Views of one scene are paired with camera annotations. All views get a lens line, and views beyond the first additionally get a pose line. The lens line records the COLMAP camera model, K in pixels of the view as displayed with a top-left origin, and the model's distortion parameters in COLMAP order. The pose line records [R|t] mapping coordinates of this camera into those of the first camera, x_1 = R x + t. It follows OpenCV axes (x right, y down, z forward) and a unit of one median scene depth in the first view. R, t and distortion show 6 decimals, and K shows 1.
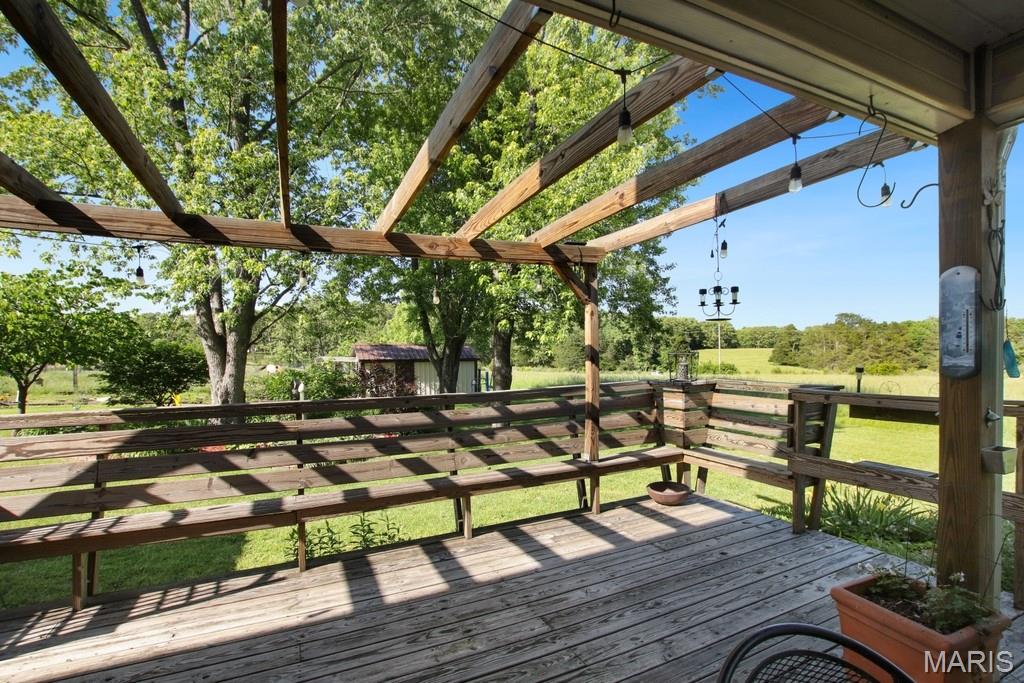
lens RADIAL K [[484.7, 0, 512.0], [0, 484.7, 346.0], [0, 0, 1]] dist [-0.017262, -0.000400]
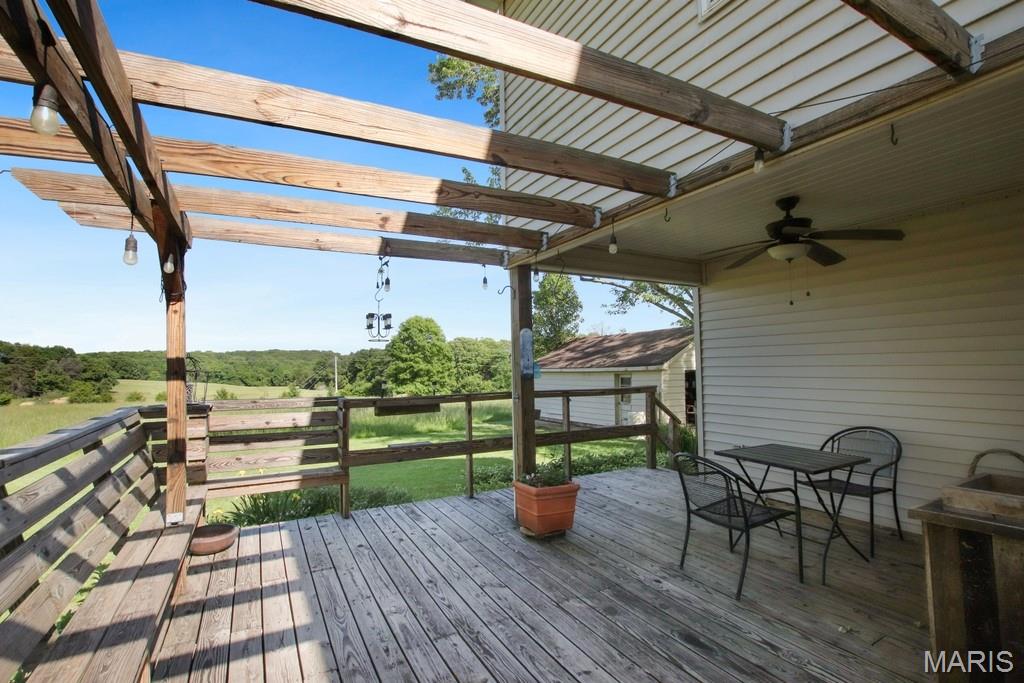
lens RADIAL K [[484.7, 0, 512.0], [0, 484.7, 346.0], [0, 0, 1]] dist [-0.017262, -0.000400]
pose [[-0.074944, 0.059268, 0.995425, -0.771204], [-0.003608, 0.998210, -0.059705, 0.026365], [-0.997181, -0.008066, -0.074596, 0.750189]]
